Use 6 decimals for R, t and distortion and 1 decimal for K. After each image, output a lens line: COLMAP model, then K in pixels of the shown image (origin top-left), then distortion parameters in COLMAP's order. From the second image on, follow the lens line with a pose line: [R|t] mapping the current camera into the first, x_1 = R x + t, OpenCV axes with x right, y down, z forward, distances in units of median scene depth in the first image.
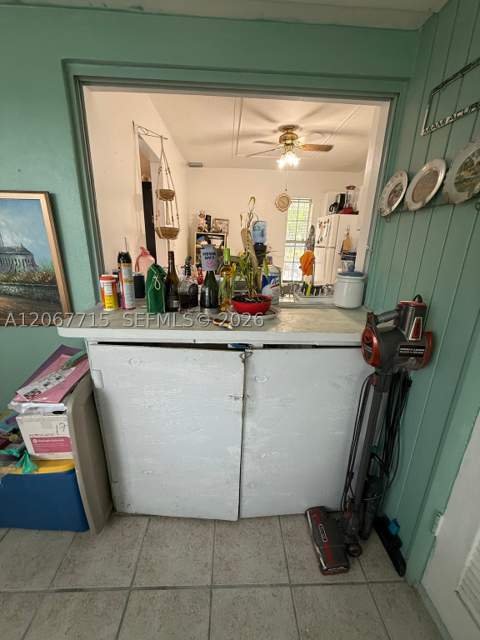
lens RADIAL K [[255.8, 0, 240.0], [0, 255.8, 320.0], [0, 0, 1]] dist [0.000105, -0.000066]
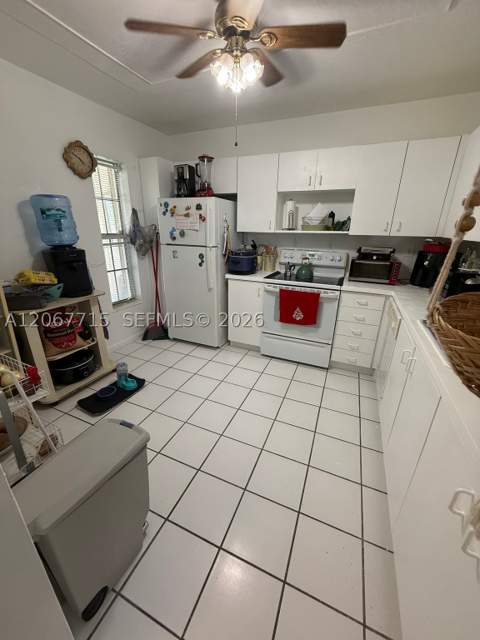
lens RADIAL K [[255.8, 0, 240.0], [0, 255.8, 320.0], [0, 0, 1]] dist [0.000105, -0.000066]
pose [[0.433198, -0.330747, 0.838419, -0.221079], [0.264035, 0.935993, 0.232816, -0.197693], [-0.861757, 0.120516, 0.492799, 0.514751]]
